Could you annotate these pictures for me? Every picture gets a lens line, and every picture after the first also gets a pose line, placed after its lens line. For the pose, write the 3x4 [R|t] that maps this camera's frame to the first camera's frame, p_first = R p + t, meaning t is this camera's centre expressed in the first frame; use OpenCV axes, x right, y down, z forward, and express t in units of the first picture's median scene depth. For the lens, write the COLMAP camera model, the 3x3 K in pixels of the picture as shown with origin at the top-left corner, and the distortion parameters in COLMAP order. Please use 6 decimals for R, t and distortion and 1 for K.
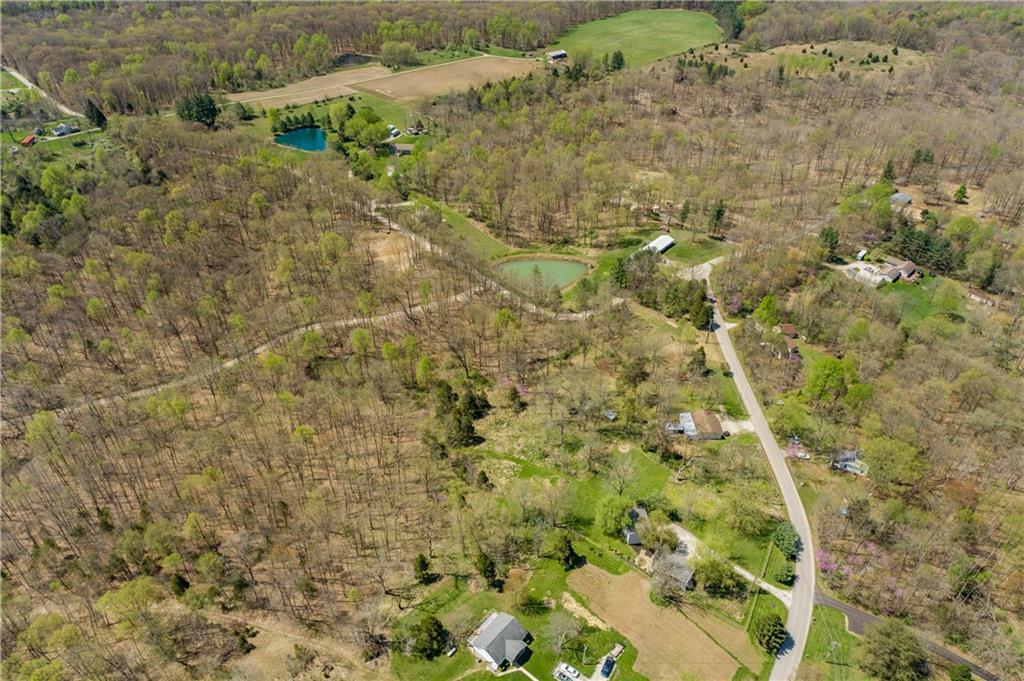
lens RADIAL K [[686.3, 0, 512.5], [0, 686.3, 349.1], [0, 0, 1]] dist [-0.004922, 0.009268]
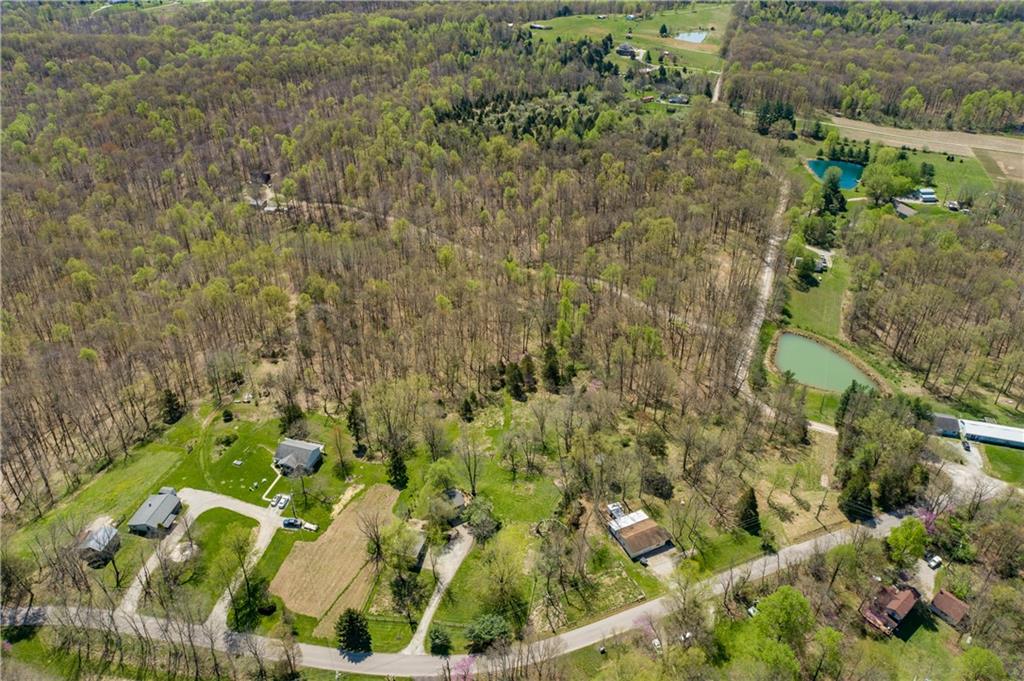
lens RADIAL K [[695.7, 0, 512.0], [0, 695.7, 340.5], [0, 0, 1]] dist [0.002349, 0.007874]
pose [[0.409413, 0.495698, -0.765940, 0.491386], [-0.550385, 0.803749, 0.225973, -0.116600], [0.727638, 0.329045, 0.601891, 0.225776]]
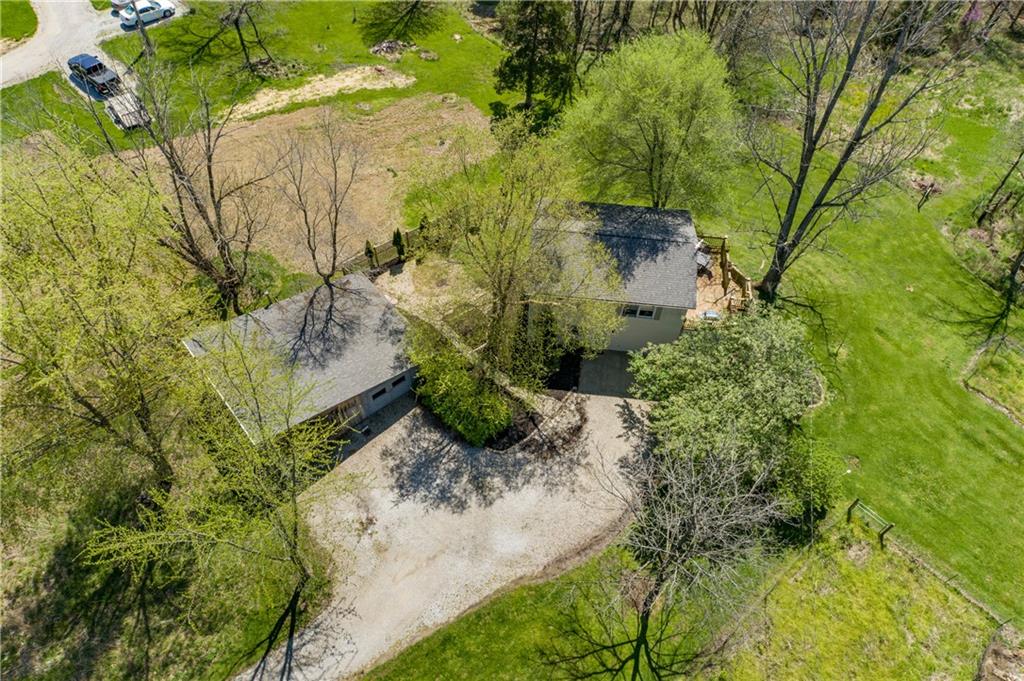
lens RADIAL K [[712.1, 0, 515.7], [0, 712.1, 326.8], [0, 0, 1]] dist [-0.016877, 0.024790]
pose [[-0.224501, 0.759978, -0.609945, 0.182052], [-0.601185, 0.384595, 0.700474, 0.079959], [0.766926, 0.523947, 0.370546, 0.522354]]
